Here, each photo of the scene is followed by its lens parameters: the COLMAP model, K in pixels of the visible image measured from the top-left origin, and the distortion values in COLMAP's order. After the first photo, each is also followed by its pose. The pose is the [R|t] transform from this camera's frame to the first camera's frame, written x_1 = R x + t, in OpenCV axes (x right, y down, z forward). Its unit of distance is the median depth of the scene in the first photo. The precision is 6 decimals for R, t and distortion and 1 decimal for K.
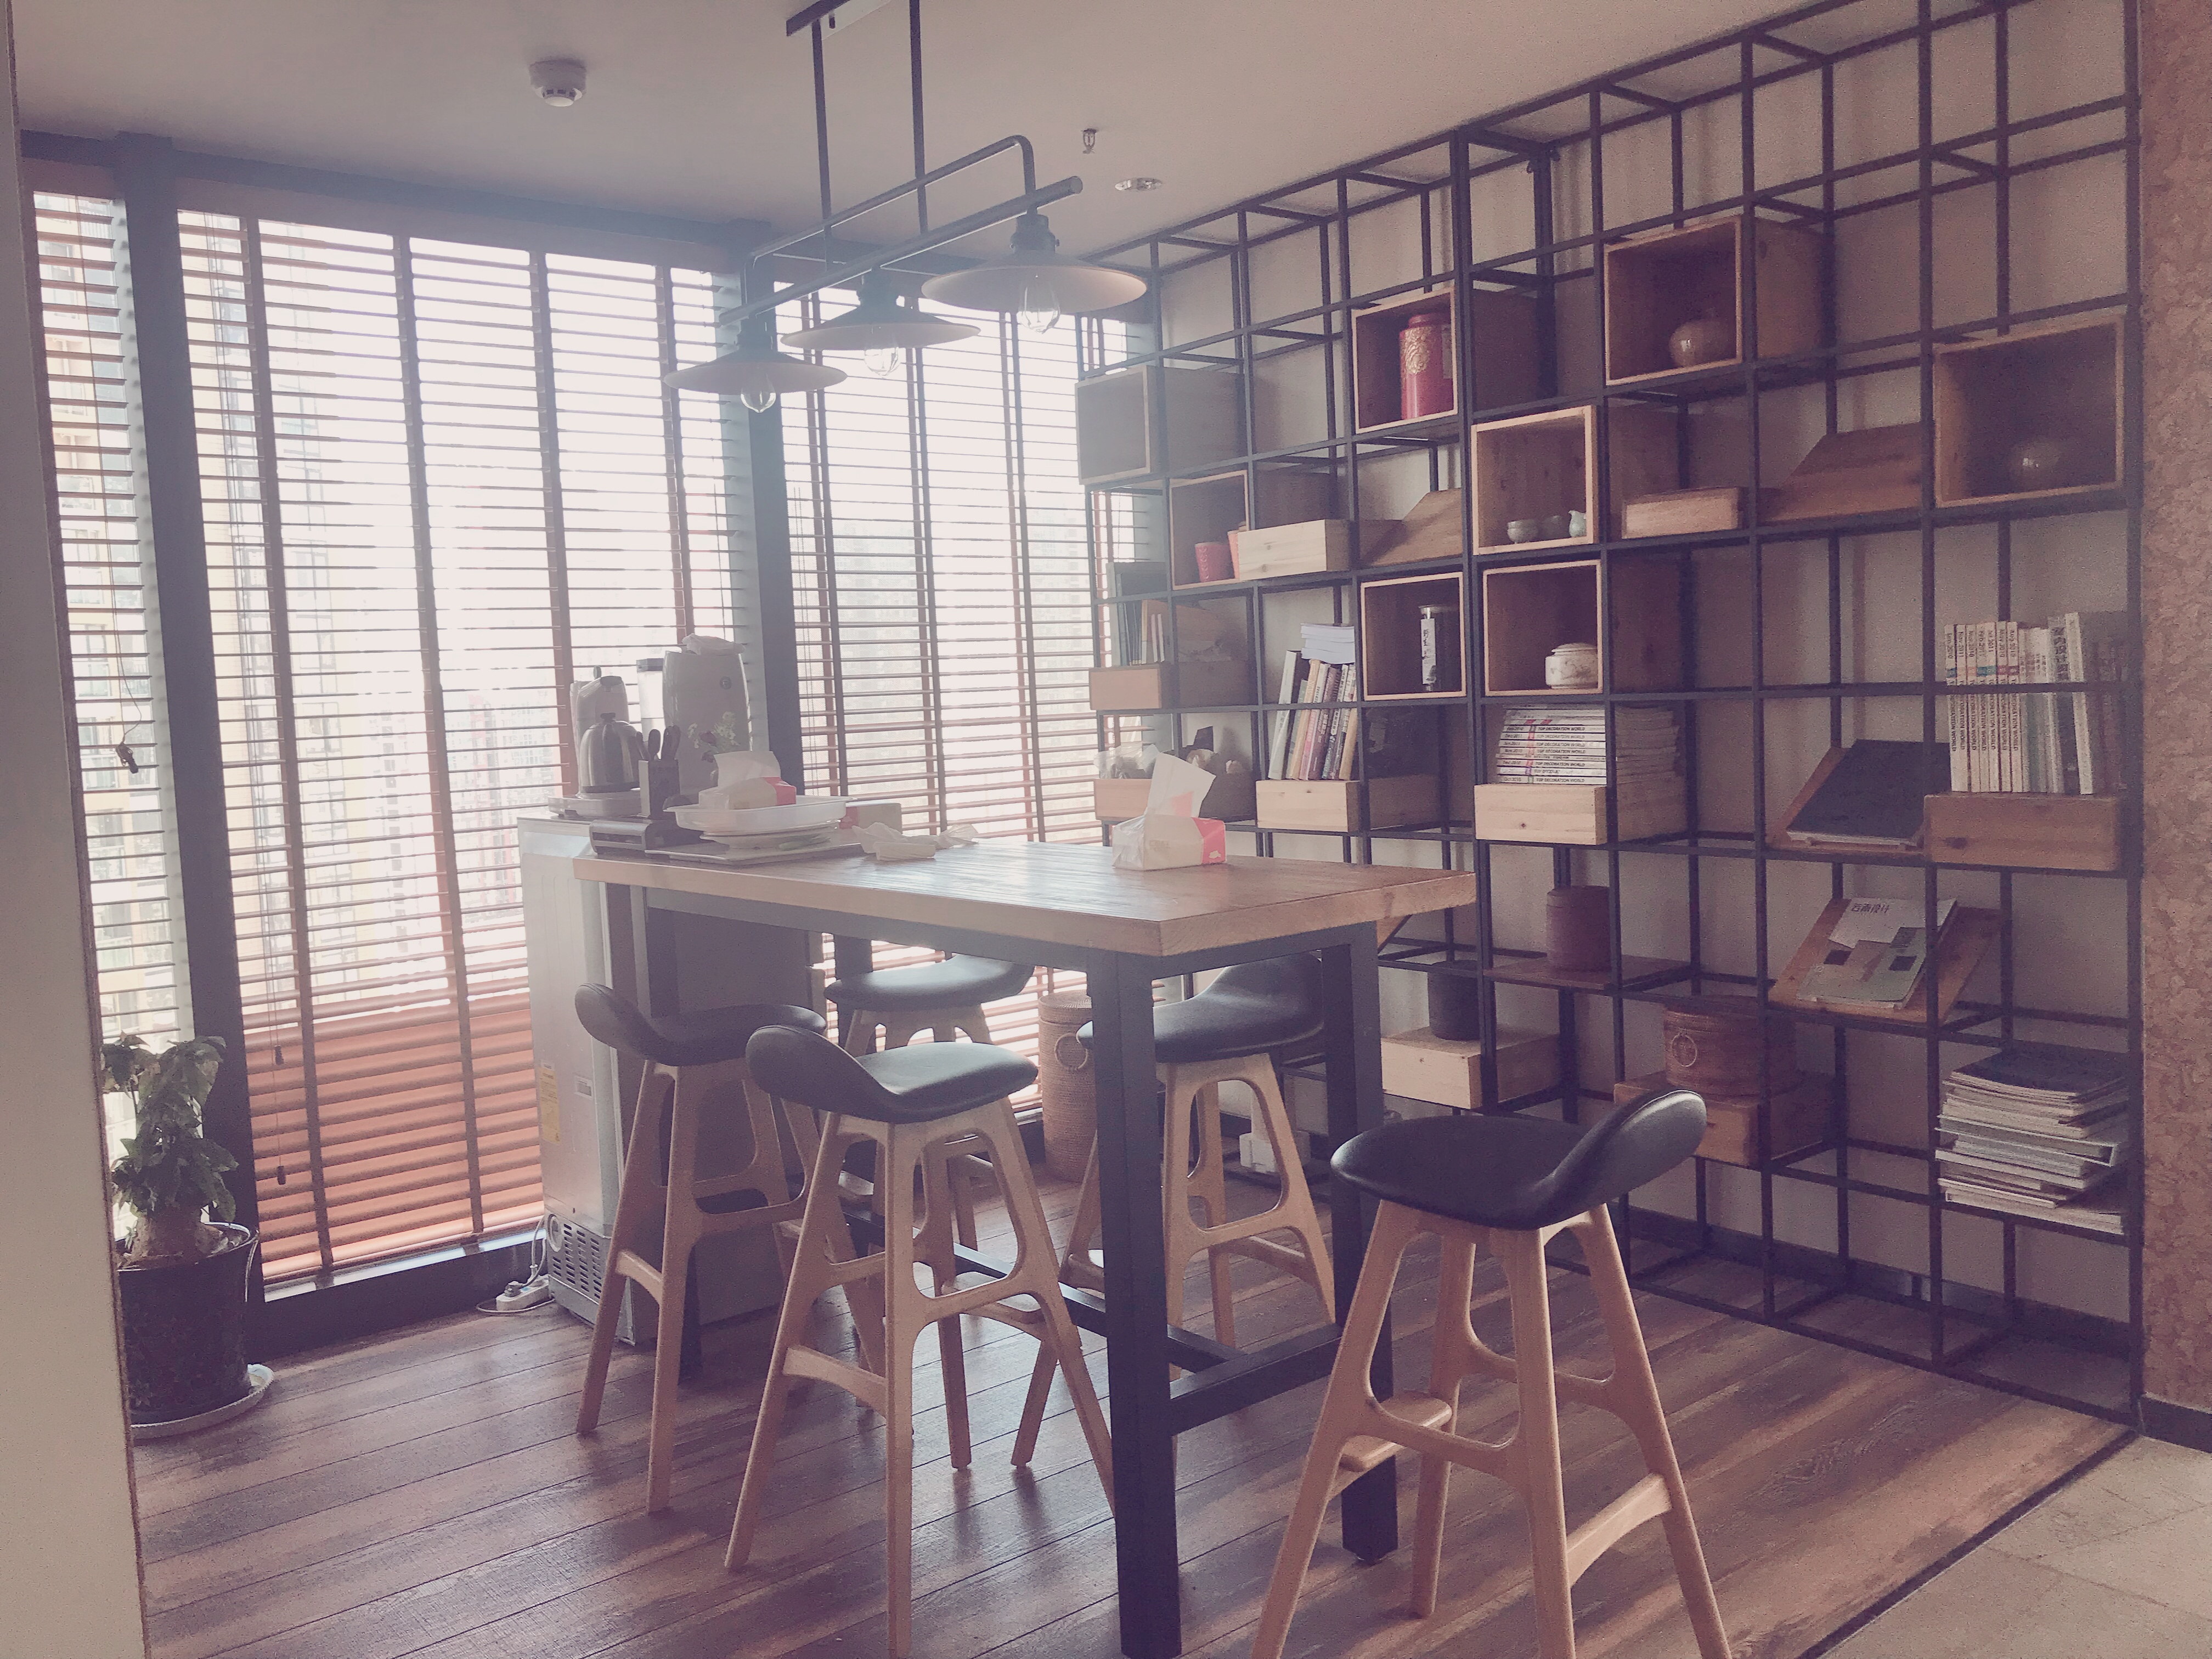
lens RADIAL K [[1838.2, 0, 1105.0], [0, 1838.2, 837.2], [0, 0, 1]] dist [-0.002179, -0.018631]
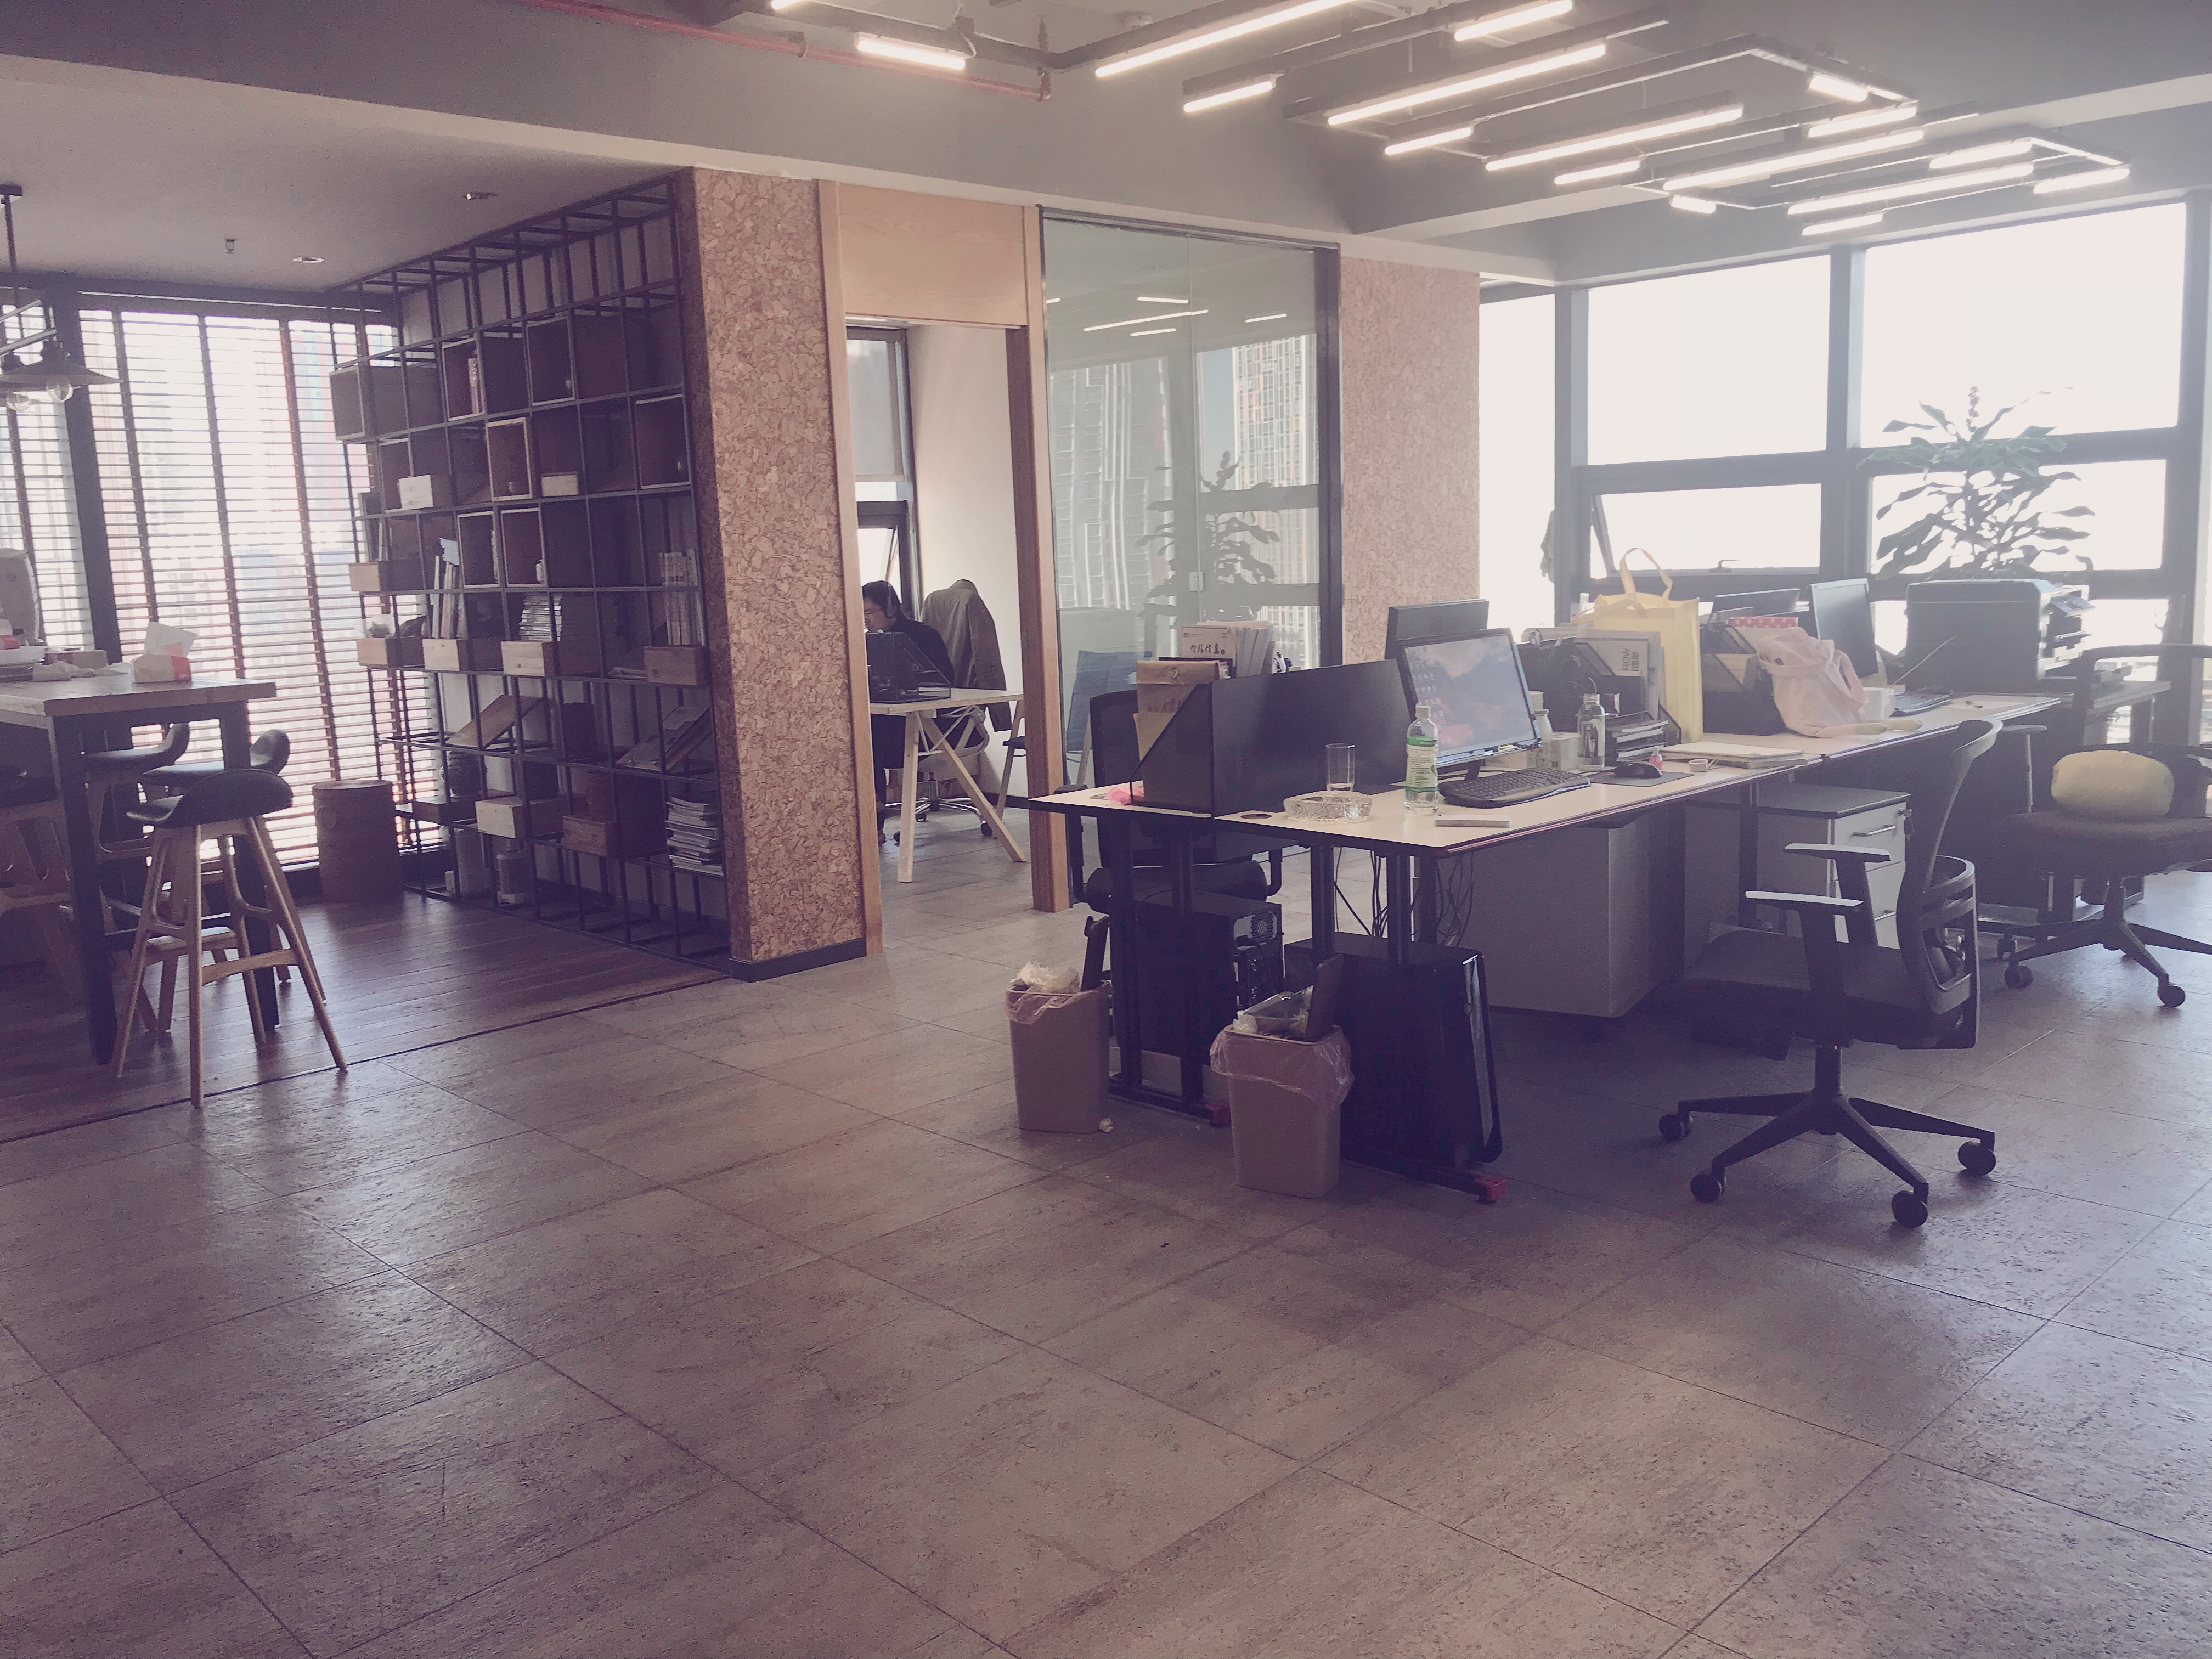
lens RADIAL K [[1838.2, 0, 1111.7], [0, 1838.2, 827.1], [0, 0, 1]] dist [-0.002179, -0.018631]
pose [[0.993382, -0.007859, 0.114590, 0.481564], [0.000438, 0.997908, 0.064651, 0.027276], [-0.114858, -0.064173, 0.991307, -0.616829]]
